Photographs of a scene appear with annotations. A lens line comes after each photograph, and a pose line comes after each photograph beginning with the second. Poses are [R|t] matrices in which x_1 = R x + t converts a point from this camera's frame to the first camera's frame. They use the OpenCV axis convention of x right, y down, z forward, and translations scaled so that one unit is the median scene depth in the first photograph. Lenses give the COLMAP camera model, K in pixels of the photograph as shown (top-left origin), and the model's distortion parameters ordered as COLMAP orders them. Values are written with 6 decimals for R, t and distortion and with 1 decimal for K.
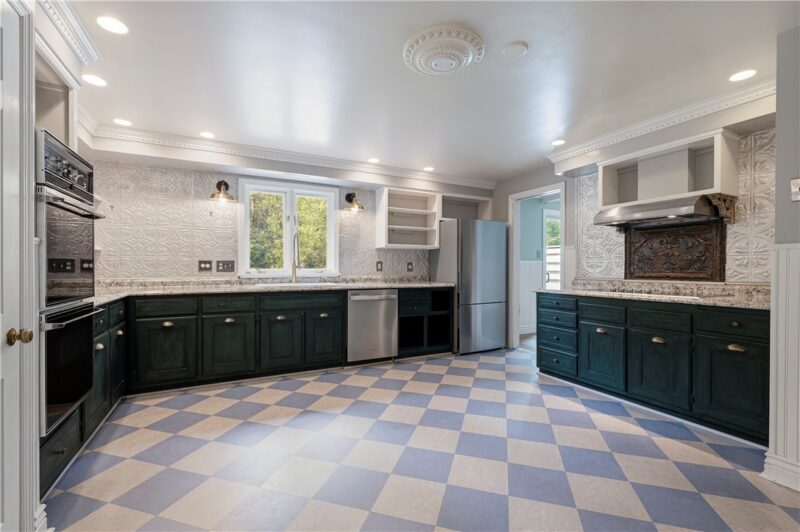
lens RADIAL K [[339.7, 0, 398.9], [0, 339.7, 268.5], [0, 0, 1]] dist [-0.001703, -0.000410]
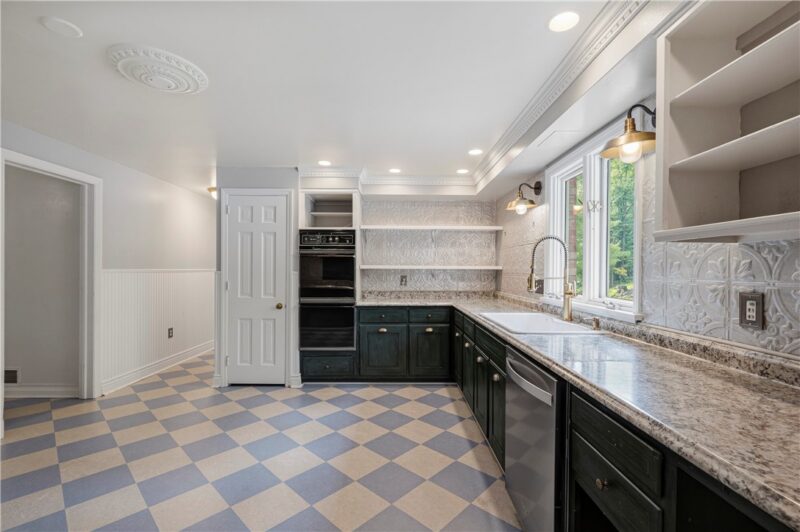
lens RADIAL K [[355.0, 0, 399.3], [0, 355.0, 268.2], [0, 0, 1]] dist [-0.000036, 0.000004]
pose [[-0.460434, -0.004926, -0.887680, 0.415445], [-0.005101, 0.999983, -0.002904, -0.049422], [0.887679, 0.003191, -0.460451, 1.187236]]
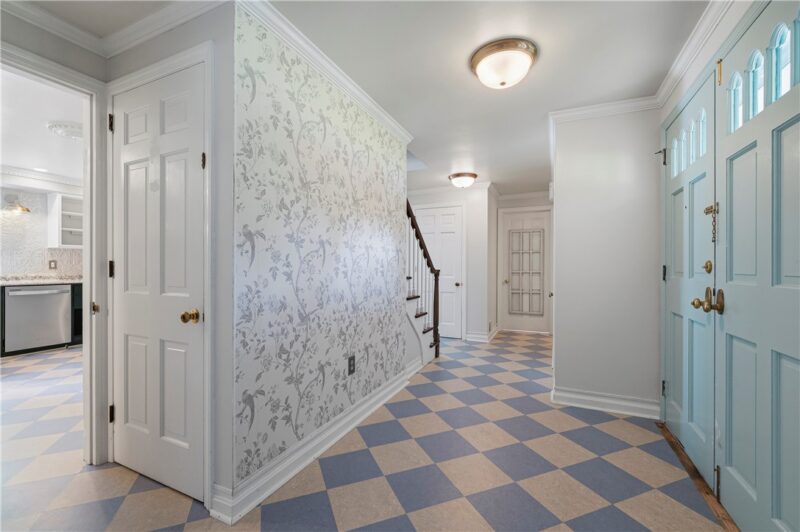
lens RADIAL K [[339.7, 0, 396.3], [0, 339.7, 268.2], [0, 0, 1]] dist [-0.001703, -0.000410]
pose [[0.799476, -0.006850, 0.600658, 0.227565], [0.002400, 0.999963, 0.008210, -0.002019], [-0.600693, -0.005122, 0.799464, -0.708431]]
